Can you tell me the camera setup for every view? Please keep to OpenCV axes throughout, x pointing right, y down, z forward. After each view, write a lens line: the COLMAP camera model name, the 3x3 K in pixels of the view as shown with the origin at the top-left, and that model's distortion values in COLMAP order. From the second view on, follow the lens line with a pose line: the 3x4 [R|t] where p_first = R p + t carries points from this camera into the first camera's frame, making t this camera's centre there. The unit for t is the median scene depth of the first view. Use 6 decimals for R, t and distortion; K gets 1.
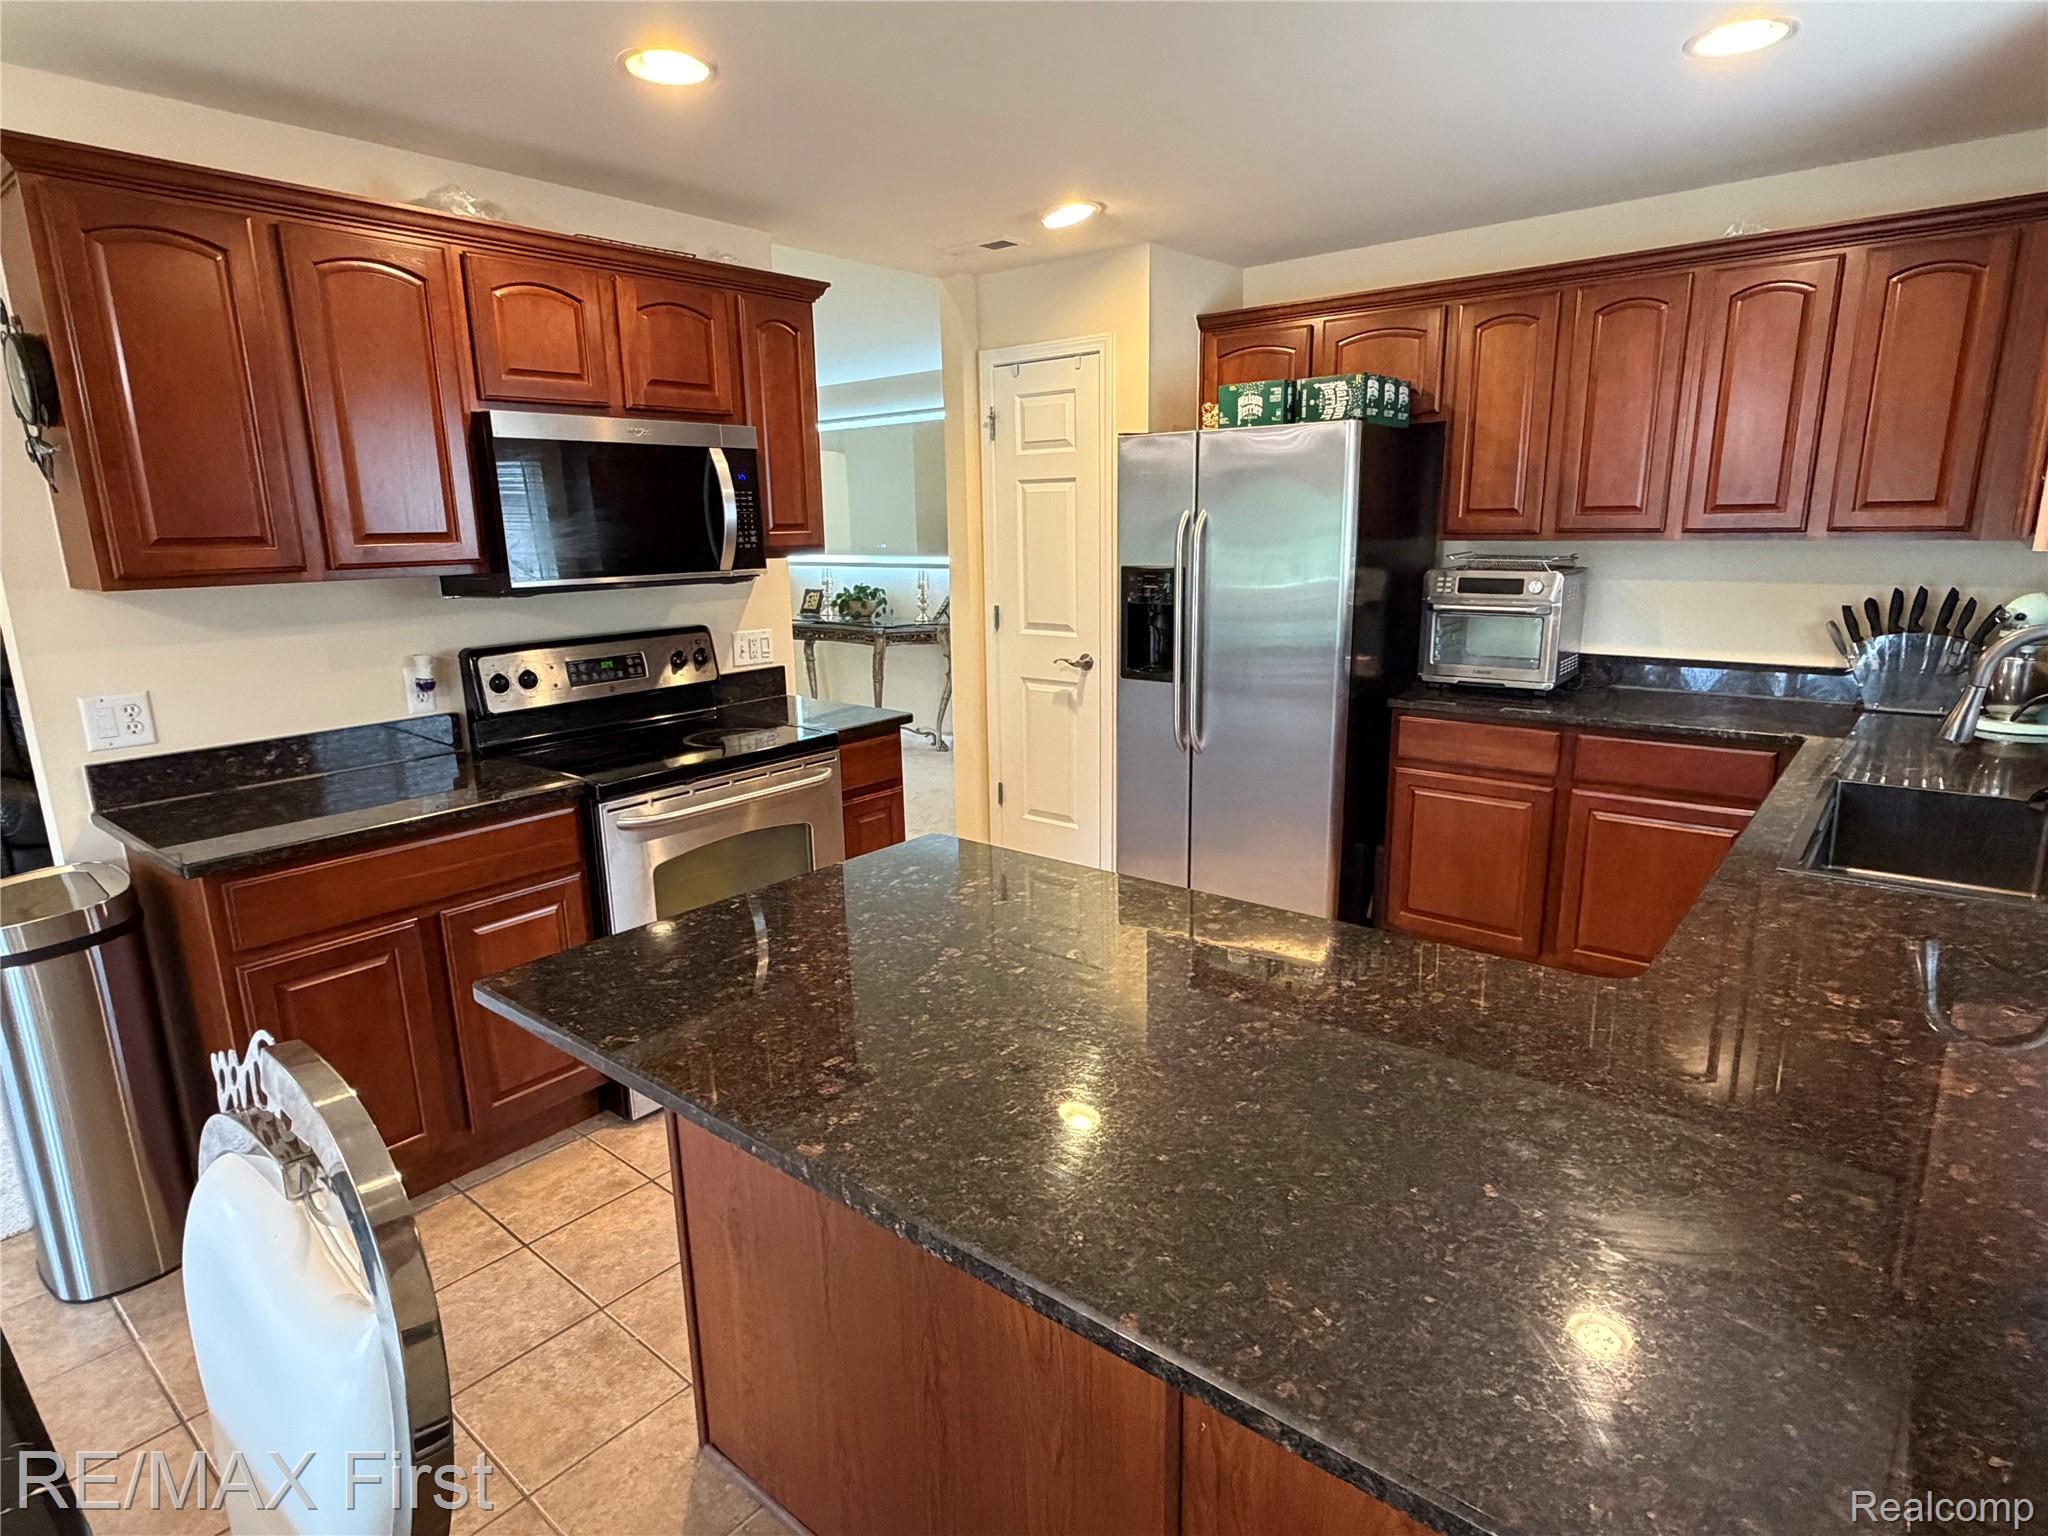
lens RADIAL K [[1083.0, 0, 1044.1], [0, 1083.0, 770.0], [0, 0, 1]] dist [0.003348, -0.000628]
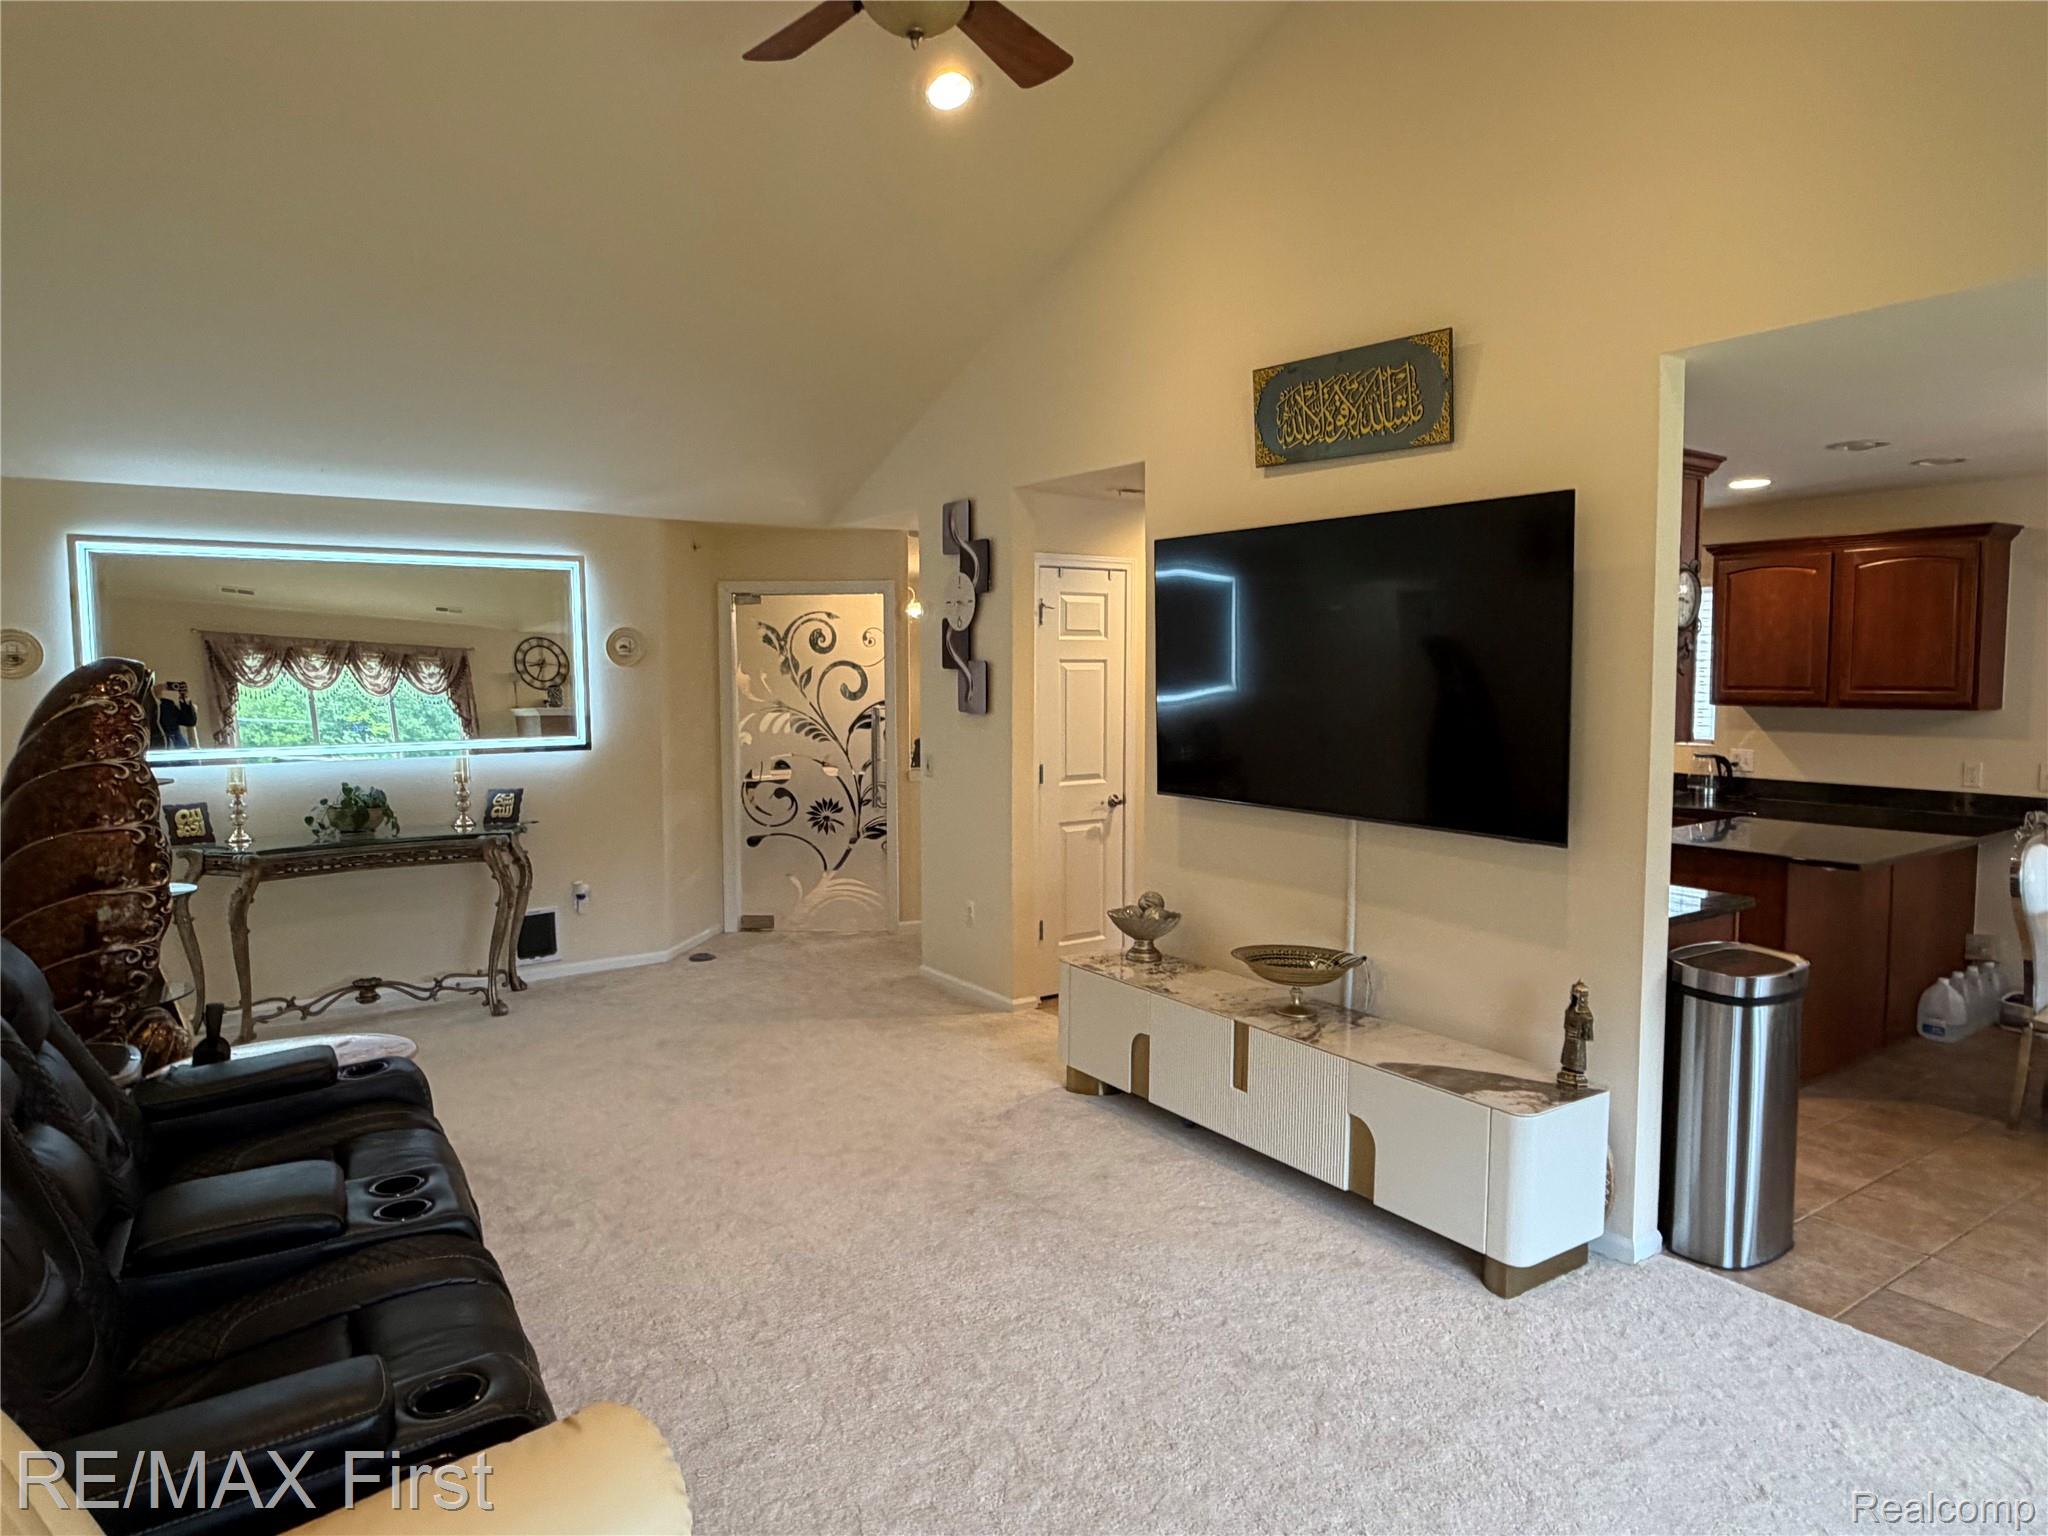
lens RADIAL K [[1271.9, 0, 1016.0], [0, 1271.9, 762.0], [0, 0, 1]] dist [0.001206, 0.001232]
pose [[0.266171, -0.054544, 0.962381, -1.756246], [0.215541, 0.976486, -0.004270, -0.200708], [-0.939518, 0.208569, 0.271669, 0.857329]]
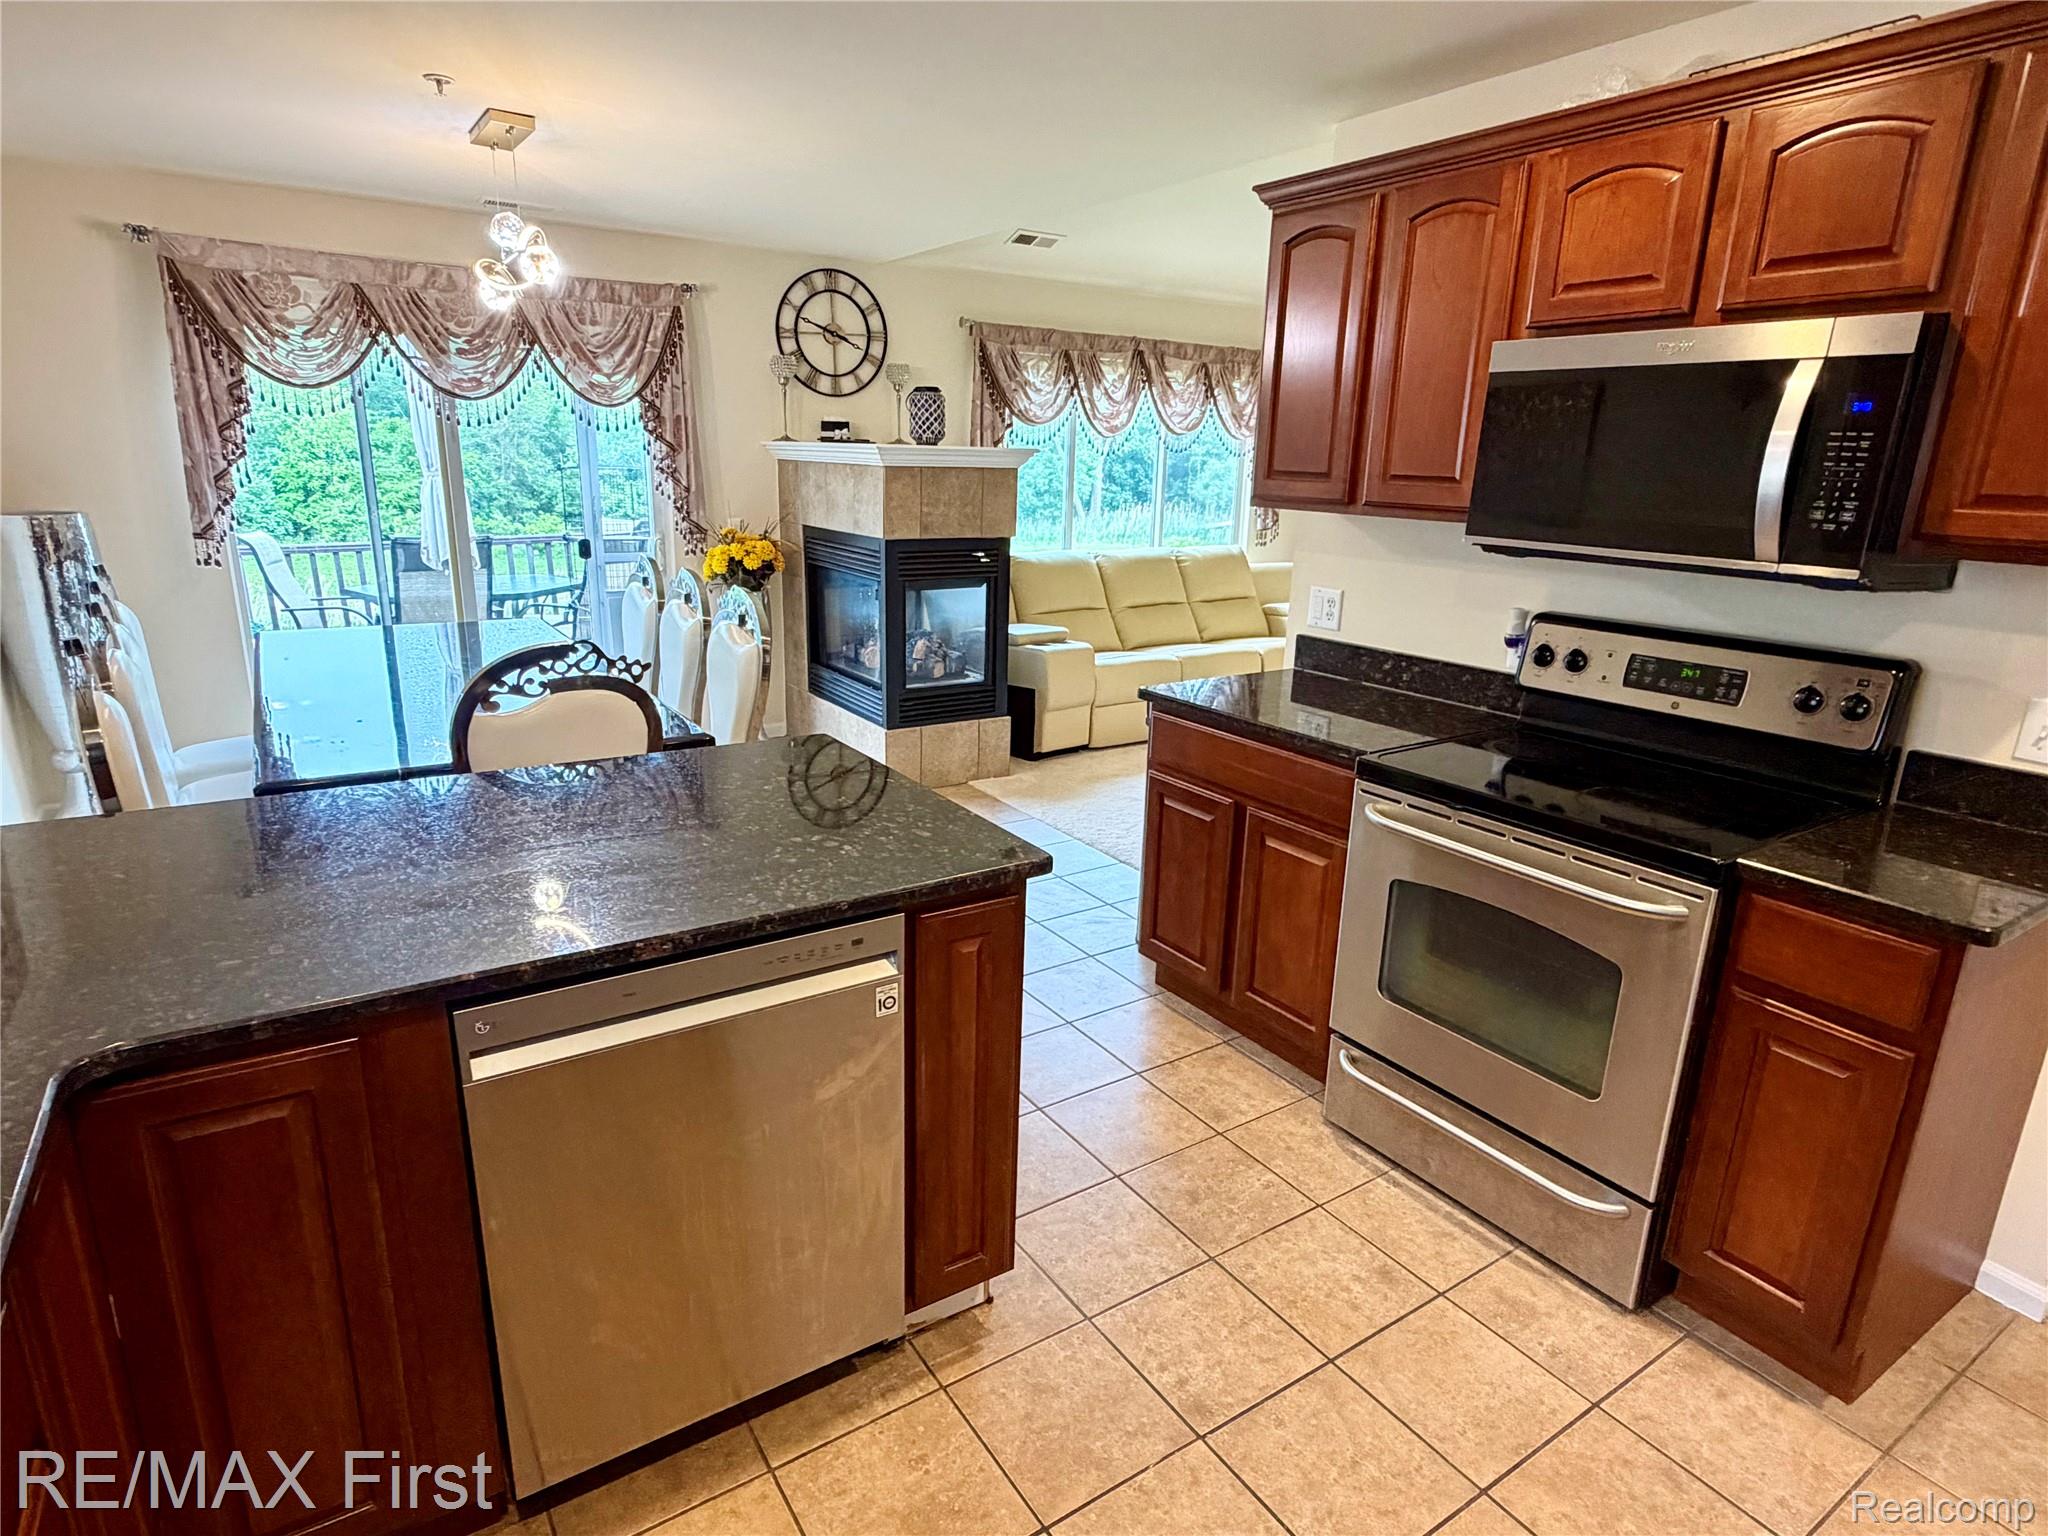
lens RADIAL K [[1106.2, 0, 999.9], [0, 1106.2, 770.6], [0, 0, 1]] dist [0.006492, -0.002859]
pose [[-0.315732, 0.275087, -0.908097, 0.400354], [-0.231281, 0.905874, 0.354826, -0.177897], [0.920230, 0.322055, -0.222391, 0.690470]]
